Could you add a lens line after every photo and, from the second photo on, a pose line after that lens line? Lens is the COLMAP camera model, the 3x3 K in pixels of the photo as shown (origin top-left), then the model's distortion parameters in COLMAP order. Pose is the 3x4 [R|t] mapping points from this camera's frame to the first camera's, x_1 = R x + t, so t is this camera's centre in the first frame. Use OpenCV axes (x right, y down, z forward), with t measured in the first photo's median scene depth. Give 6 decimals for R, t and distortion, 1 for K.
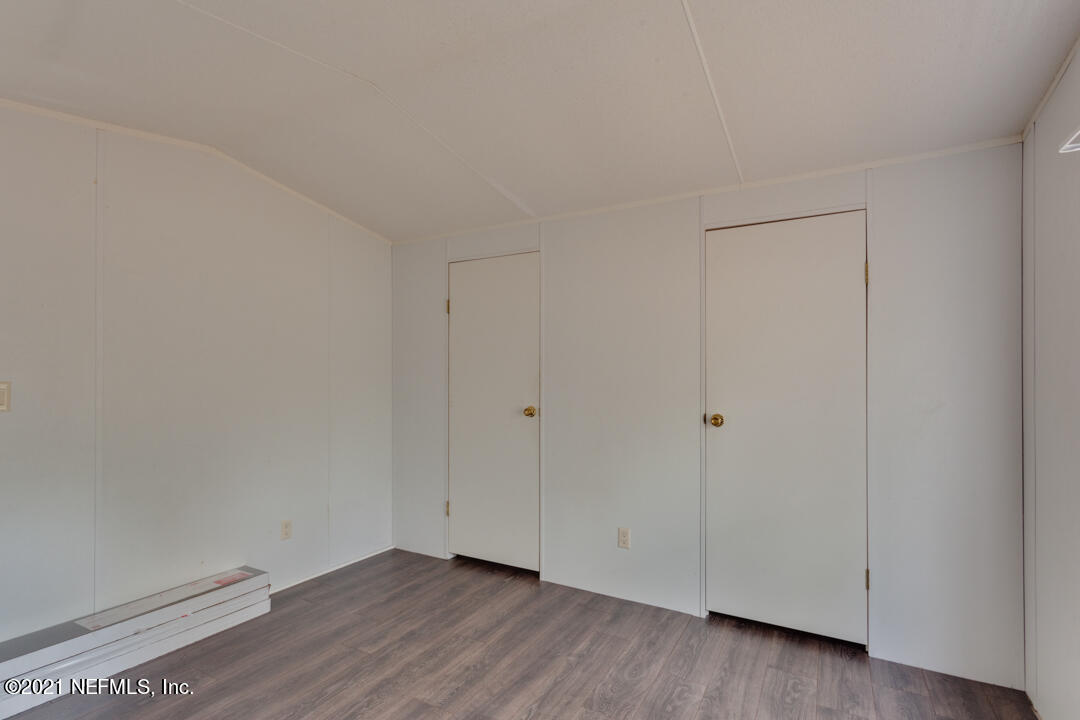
lens RADIAL K [[529.7, 0, 540.0], [0, 529.7, 360.0], [0, 0, 1]] dist [0.001917, 0.000881]
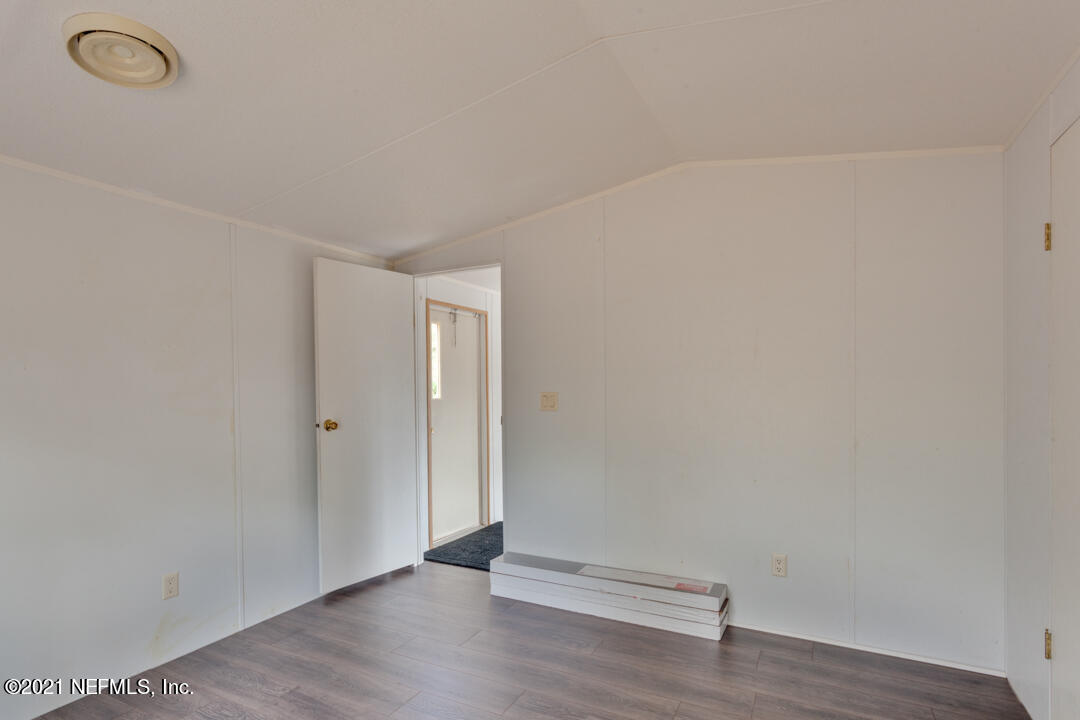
lens RADIAL K [[544.4, 0, 540.7], [0, 544.4, 386.7], [0, 0, 1]] dist [0.000381, 0.000090]
pose [[0.042734, -0.003868, -0.999079, 0.448063], [0.038956, 0.999238, -0.002202, 0.023237], [0.998327, -0.038826, 0.042852, 0.700357]]
